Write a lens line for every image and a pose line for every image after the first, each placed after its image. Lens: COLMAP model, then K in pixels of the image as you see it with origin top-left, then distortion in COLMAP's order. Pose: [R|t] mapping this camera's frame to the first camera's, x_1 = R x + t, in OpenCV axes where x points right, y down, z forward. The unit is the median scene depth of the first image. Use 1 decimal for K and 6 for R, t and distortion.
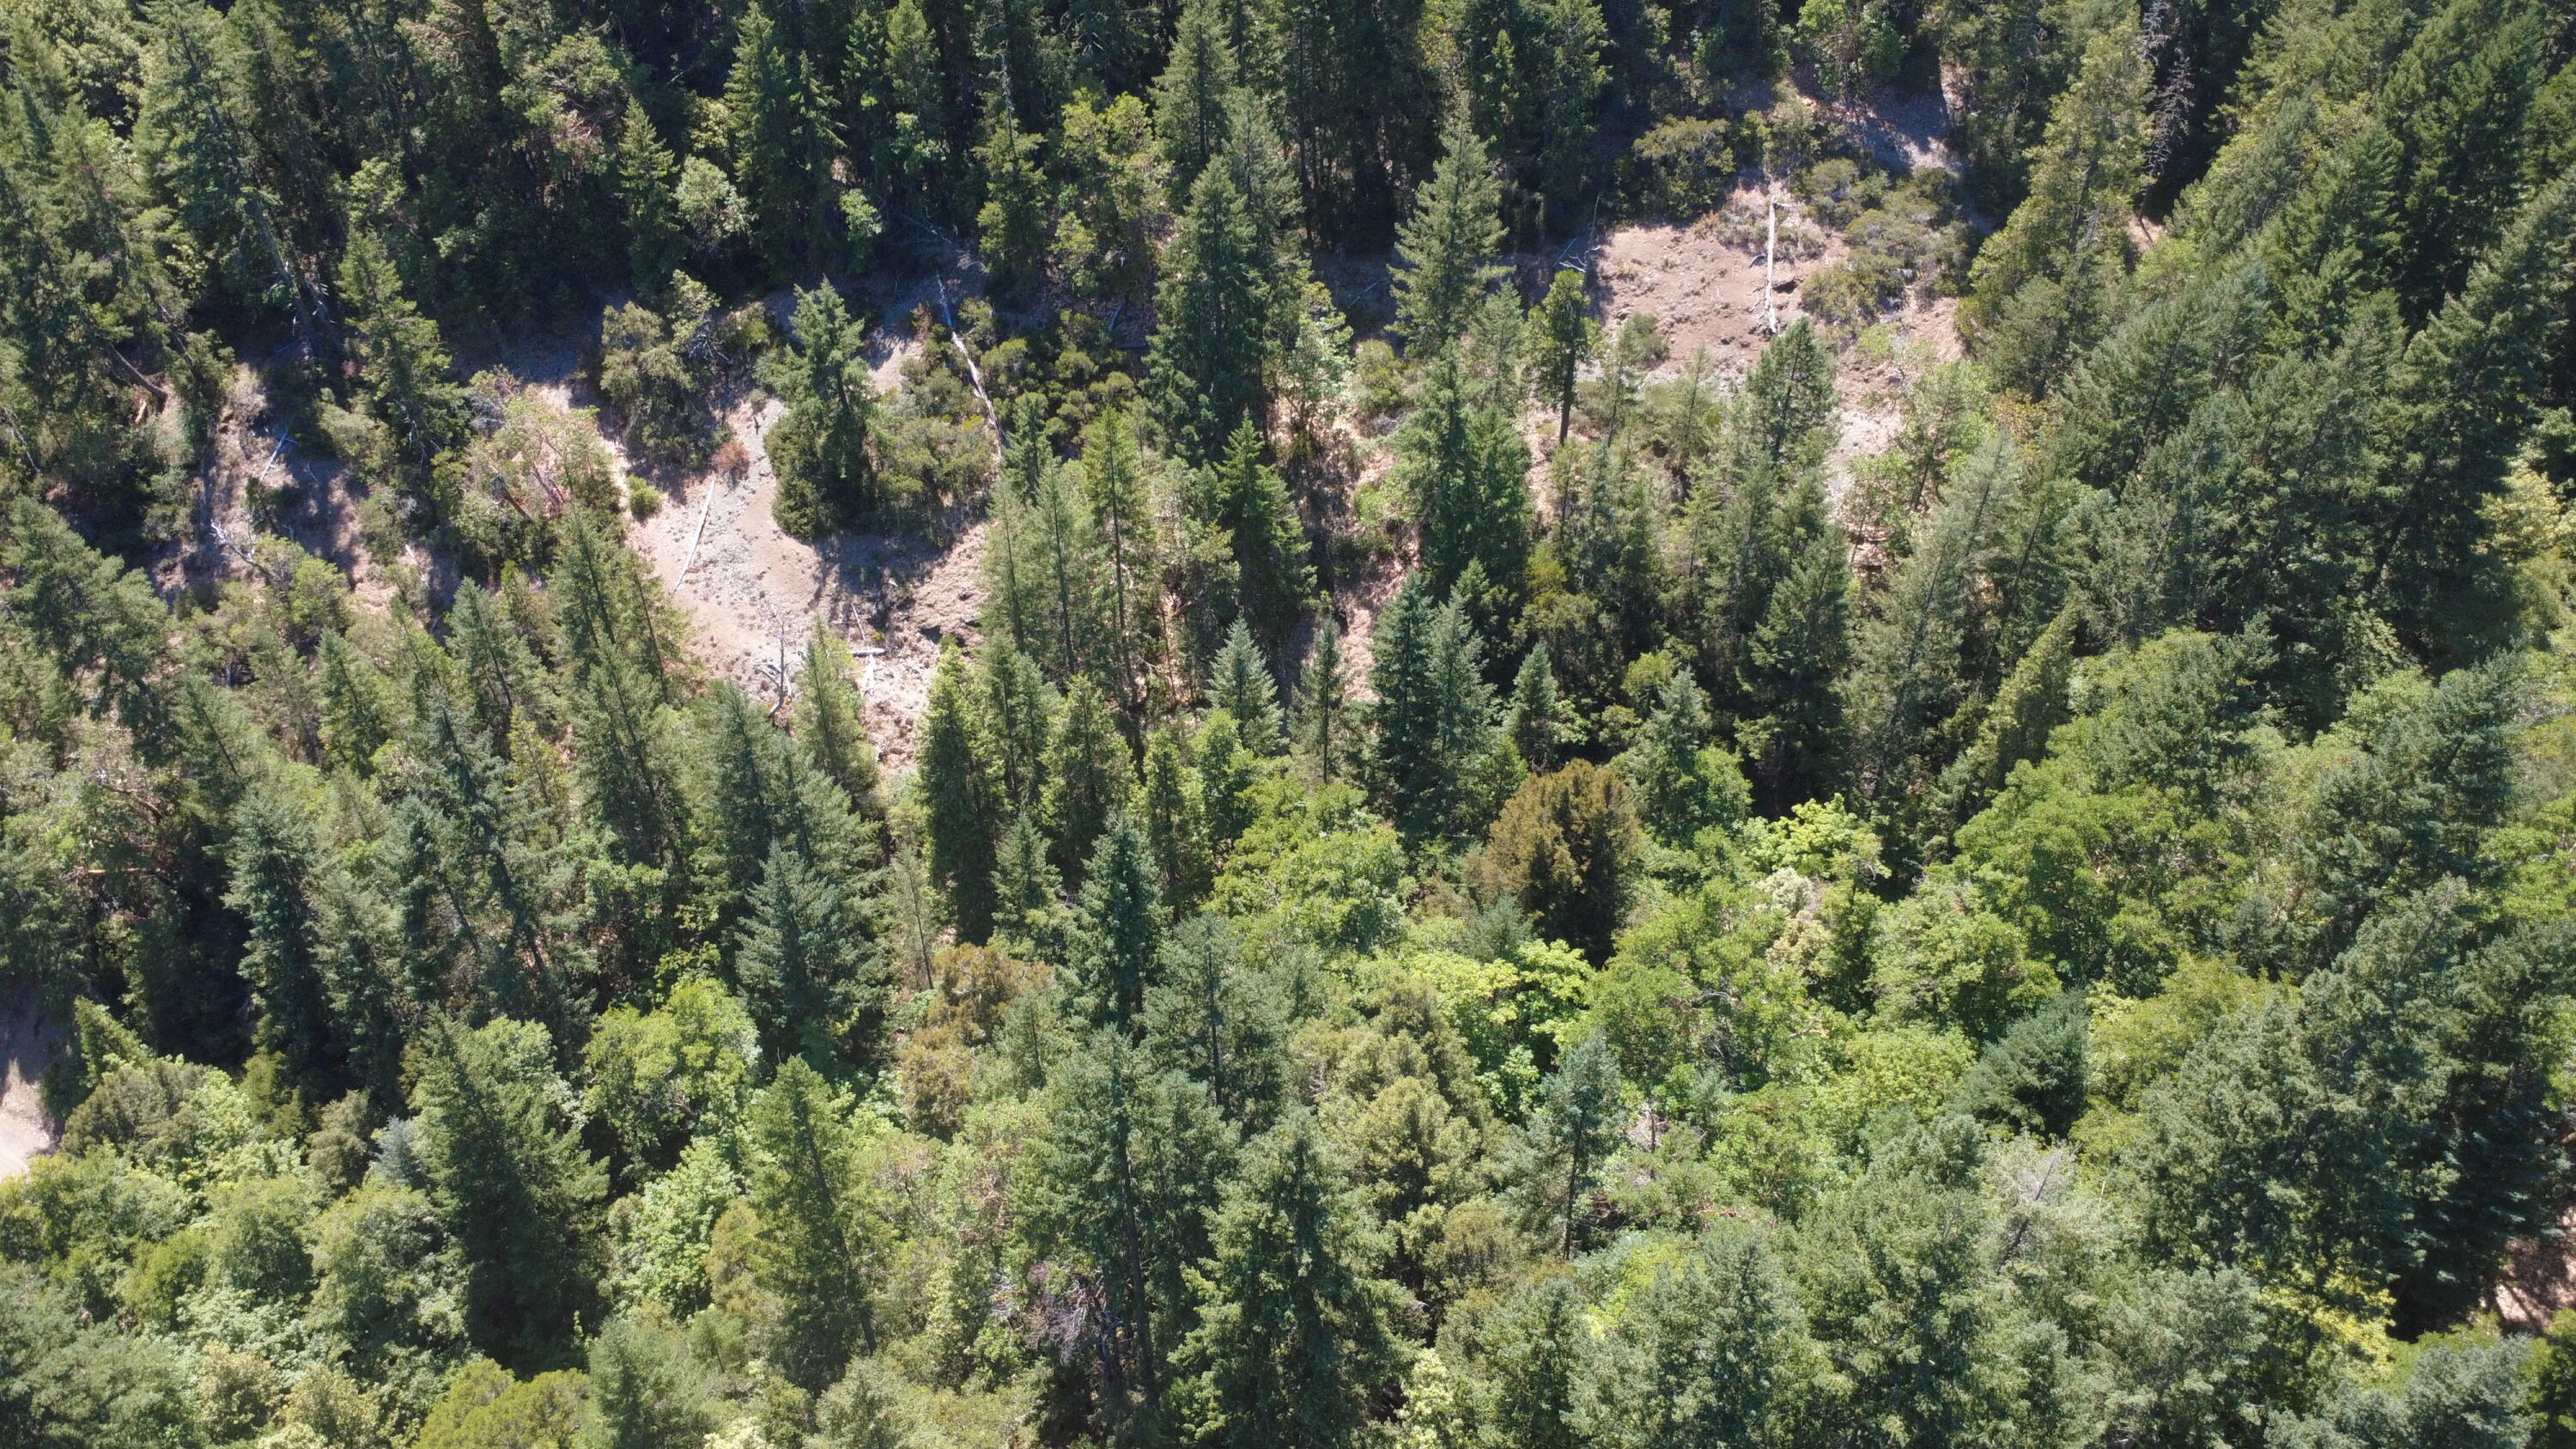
lens RADIAL K [[1920.3, 0, 1292.4], [0, 1920.3, 723.7], [0, 0, 1]] dist [0.009706, 0.001616]
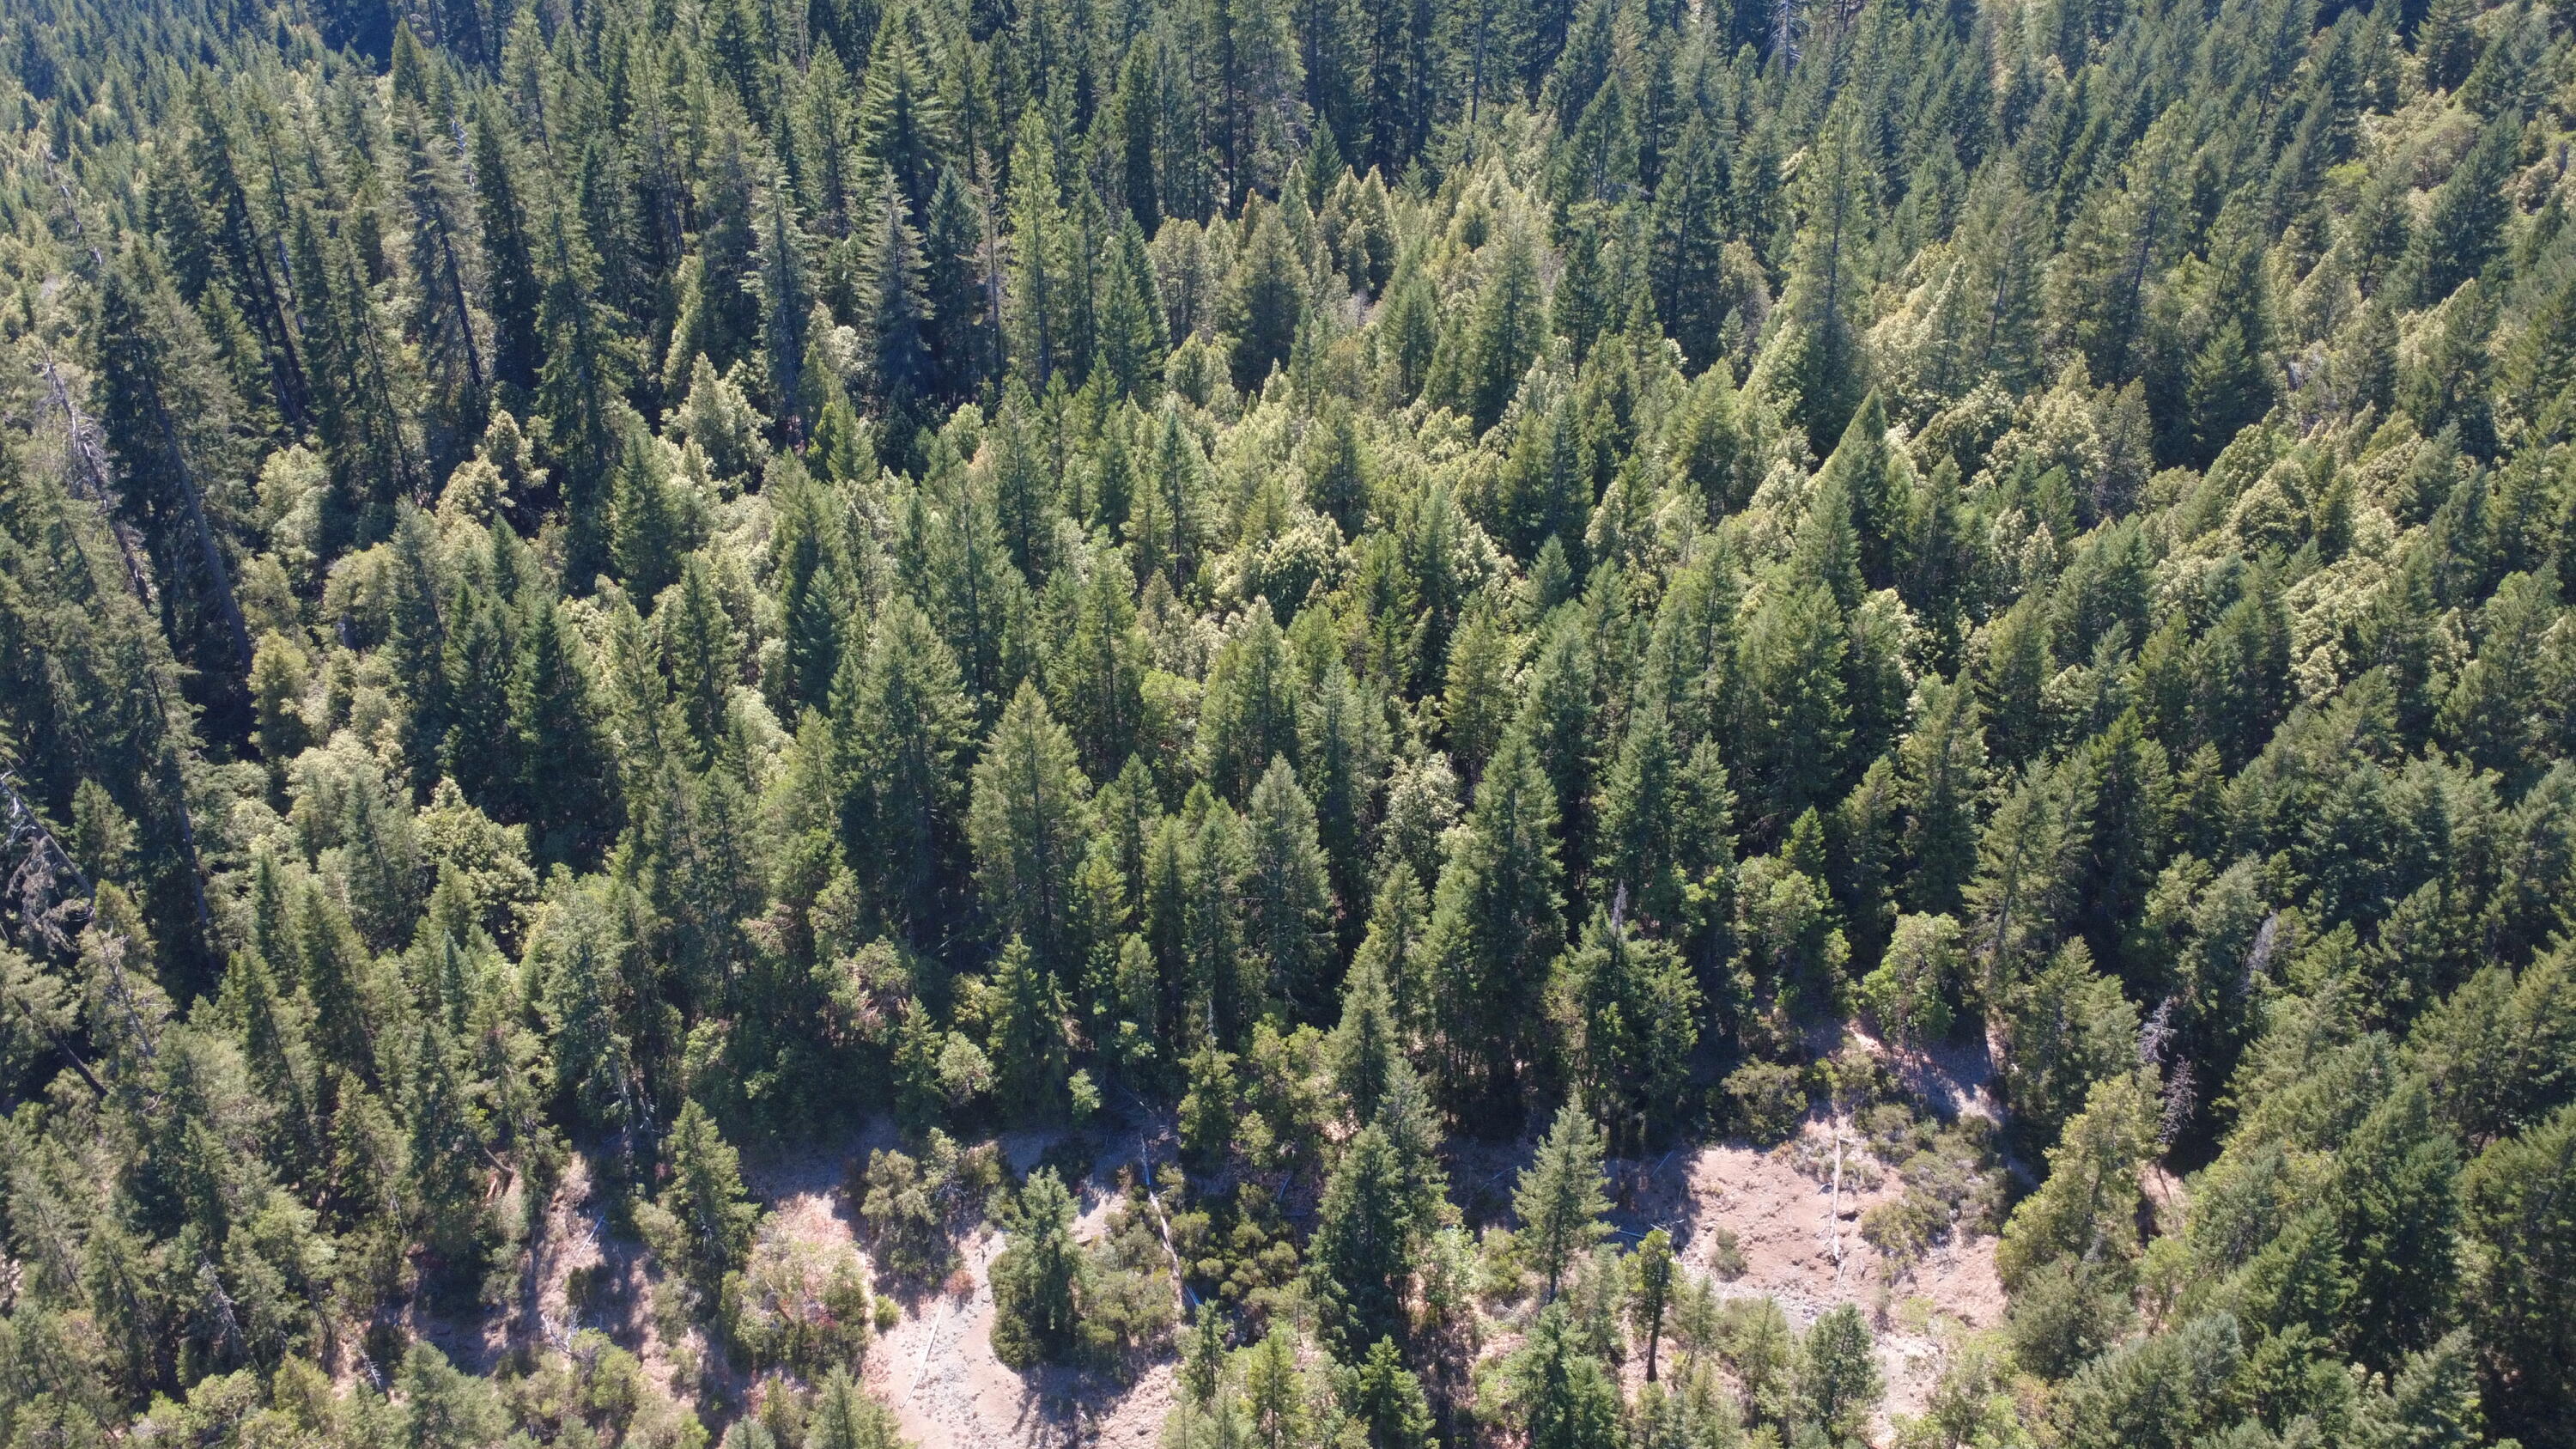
lens RADIAL K [[1920.3, 0, 1293.9], [0, 1920.3, 727.7], [0, 0, 1]] dist [0.009706, 0.001616]
pose [[0.995110, 0.053021, -0.083336, -0.000925], [-0.068563, 0.978125, -0.196392, -0.262806], [0.071101, 0.201145, 0.976978, -0.241120]]
